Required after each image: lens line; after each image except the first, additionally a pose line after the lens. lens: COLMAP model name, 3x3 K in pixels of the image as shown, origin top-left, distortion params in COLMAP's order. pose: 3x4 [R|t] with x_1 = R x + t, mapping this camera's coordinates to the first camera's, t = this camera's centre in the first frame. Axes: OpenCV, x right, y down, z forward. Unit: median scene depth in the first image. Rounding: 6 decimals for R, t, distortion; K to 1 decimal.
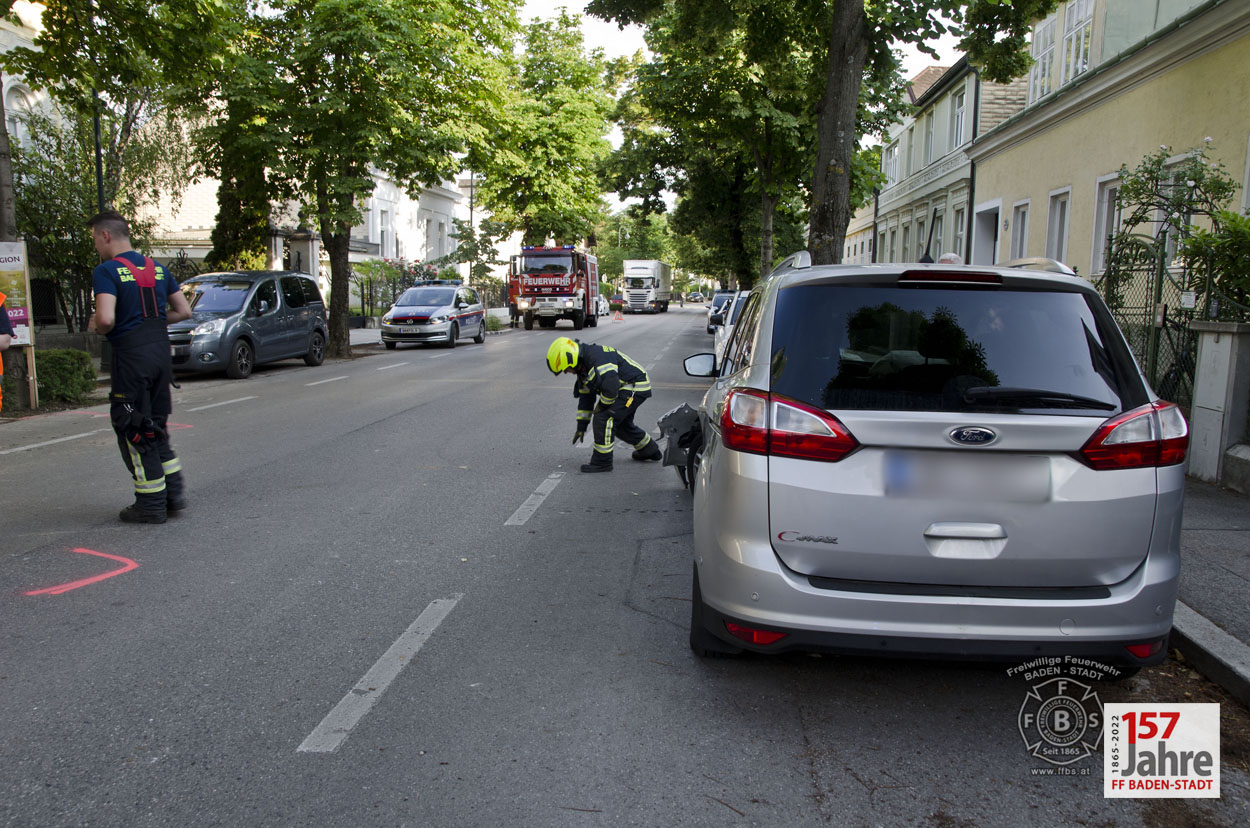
lens RADIAL K [[933.7, 0, 619.0], [0, 933.7, 434.4], [0, 0, 1]] dist [-0.095941, 0.073170]
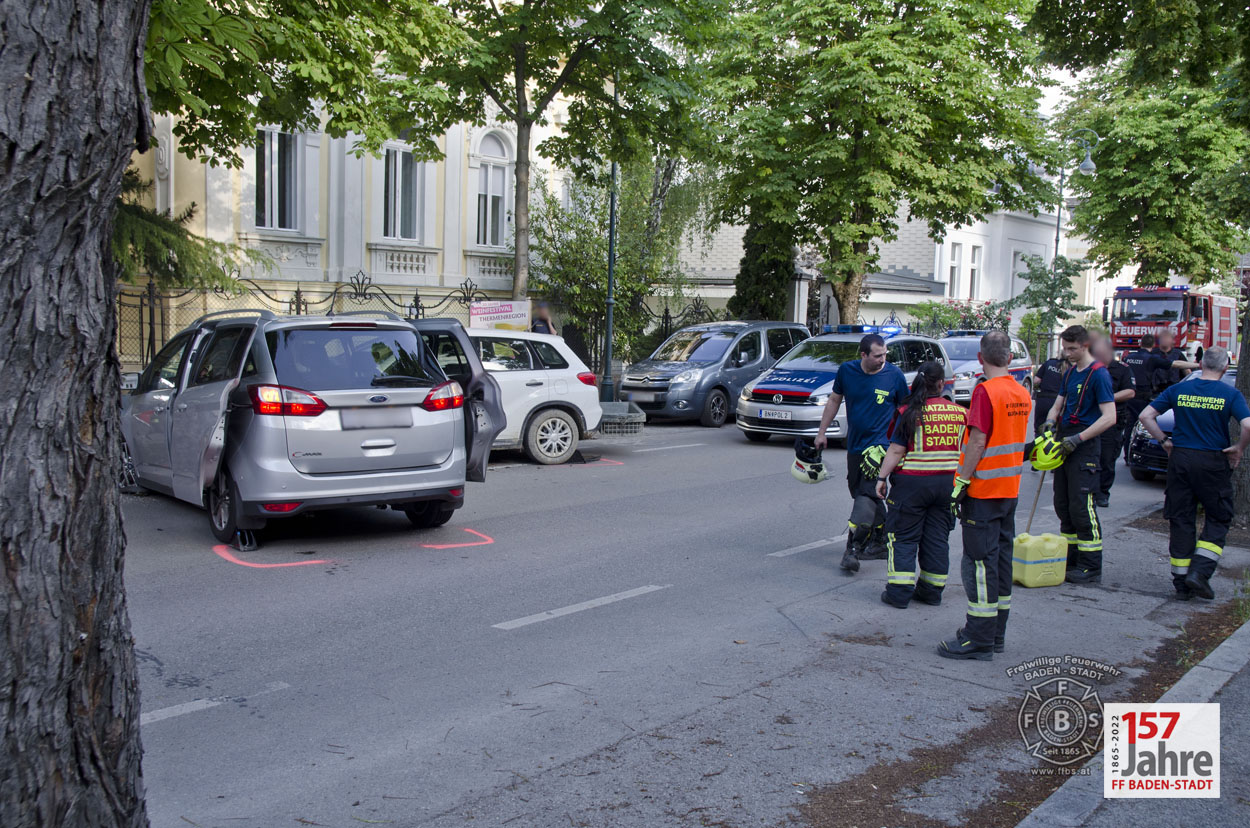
lens RADIAL K [[1206.8, 0, 629.6], [0, 1206.8, 419.4], [0, 0, 1]] dist [0.039624, 0.000000]
pose [[0.839764, 0.056677, -0.539986, 0.165490], [-0.098434, 0.993949, -0.048755, 0.004359], [0.533955, 0.094096, 0.840261, -0.129790]]
